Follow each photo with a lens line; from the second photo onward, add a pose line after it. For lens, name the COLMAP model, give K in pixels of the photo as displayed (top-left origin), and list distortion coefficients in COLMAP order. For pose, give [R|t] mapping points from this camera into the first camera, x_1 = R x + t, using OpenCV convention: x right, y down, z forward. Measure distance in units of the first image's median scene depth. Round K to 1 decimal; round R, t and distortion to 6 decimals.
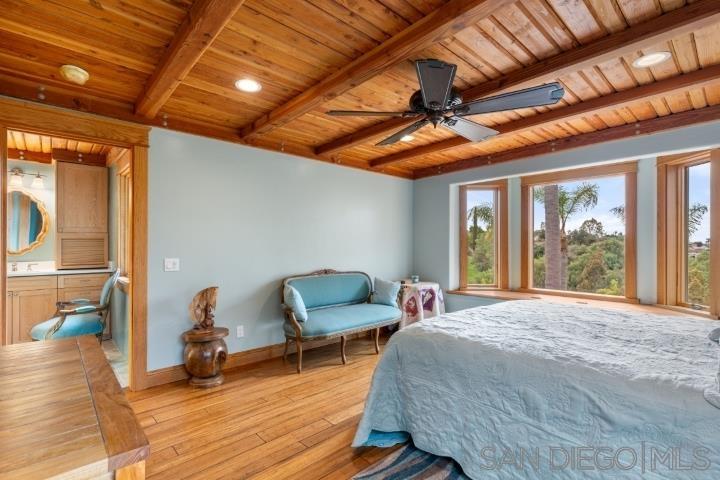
lens RADIAL K [[344.5, 0, 358.7], [0, 344.5, 241.2], [0, 0, 1]] dist [0.004349, -0.000763]
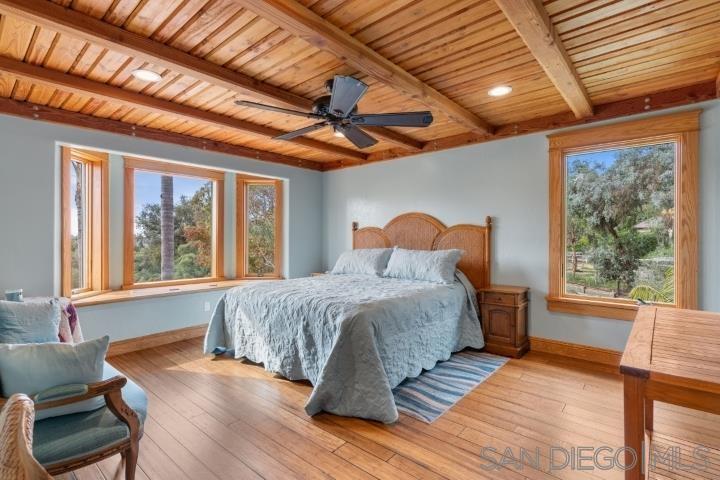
lens RADIAL K [[344.5, 0, 358.6], [0, 344.5, 240.0], [0, 0, 1]] dist [0.004349, -0.000763]
pose [[-0.124564, -0.008379, 0.992176, -0.575385], [-0.014167, 0.999877, 0.006665, 0.010133], [-0.992110, -0.013226, -0.124668, 0.667524]]
